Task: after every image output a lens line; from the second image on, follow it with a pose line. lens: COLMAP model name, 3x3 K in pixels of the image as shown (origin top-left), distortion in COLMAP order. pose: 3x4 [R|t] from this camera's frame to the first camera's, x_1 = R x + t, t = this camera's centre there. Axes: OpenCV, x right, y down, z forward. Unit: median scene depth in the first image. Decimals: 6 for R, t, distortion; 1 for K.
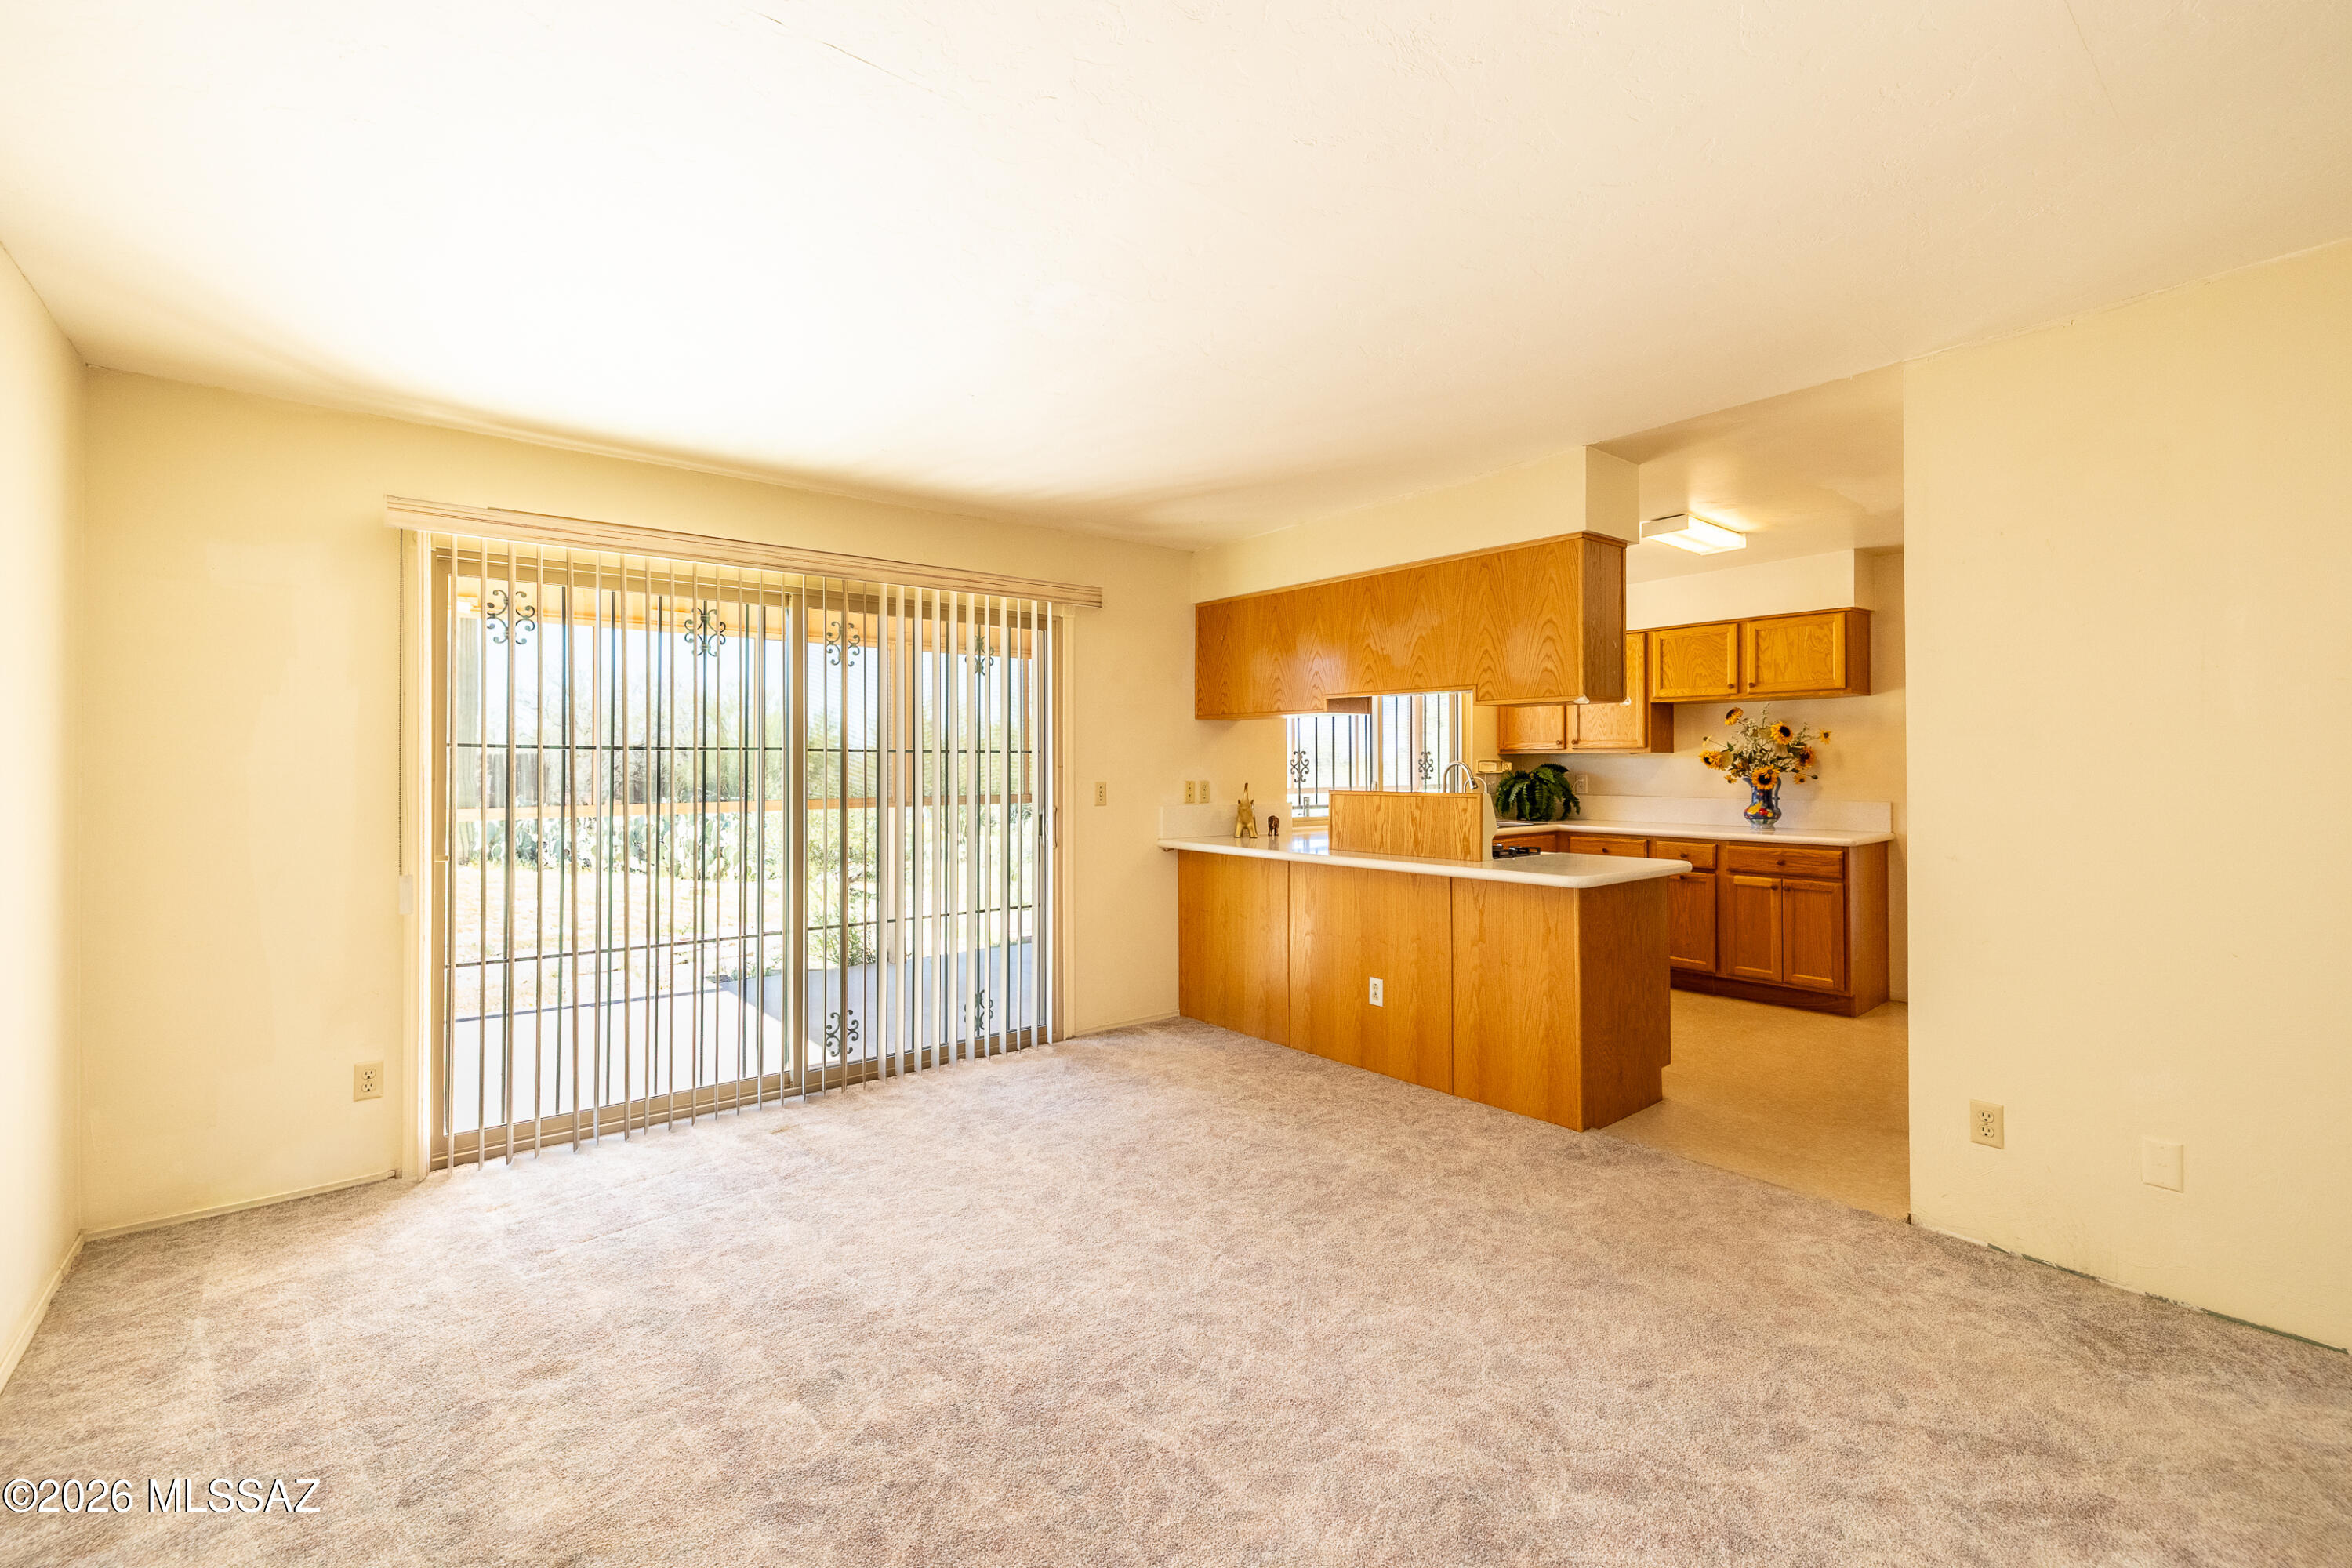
lens RADIAL K [[1017.4, 0, 1184.6], [0, 1017.4, 762.2], [0, 0, 1]] dist [0.000257, 0.000148]
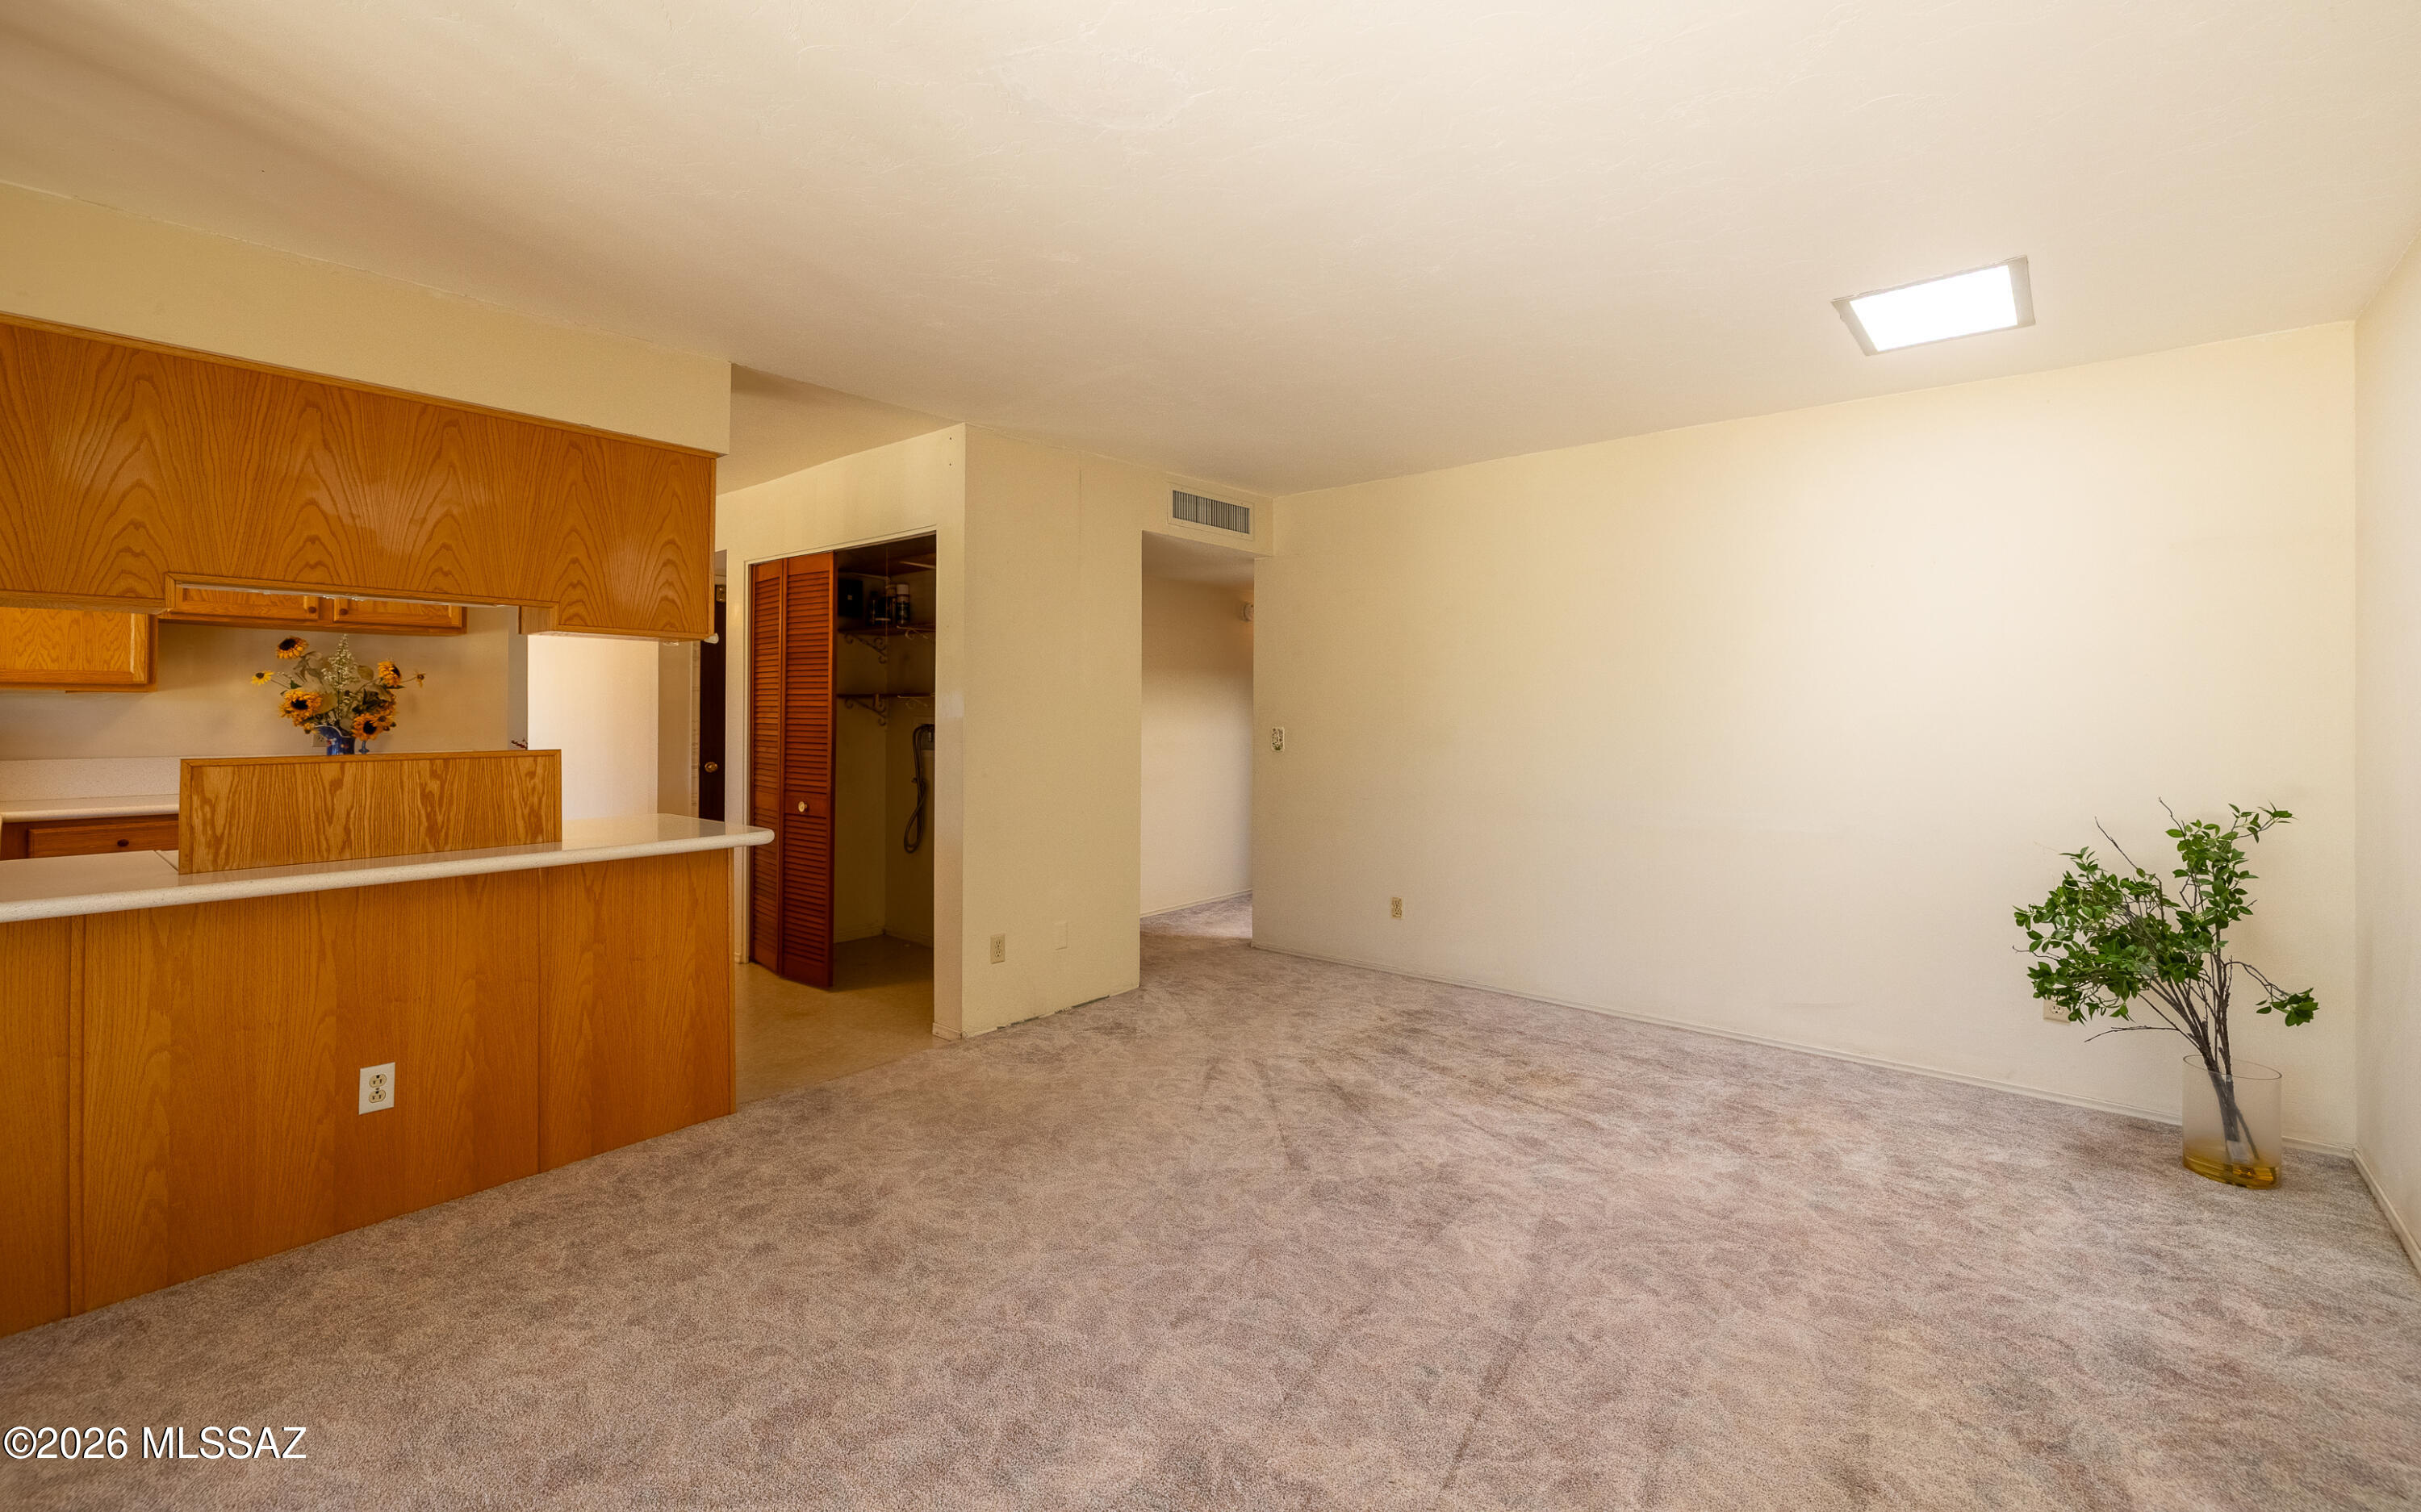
lens RADIAL K [[1038.3, 0, 1214.7], [0, 1038.3, 704.6], [0, 0, 1]] dist [0.001741, 0.000316]
pose [[-0.199700, 0.006922, 0.979833, -0.398510], [-0.005422, 0.999952, -0.008169, 0.001307], [-0.979842, -0.006945, -0.199653, 0.497092]]
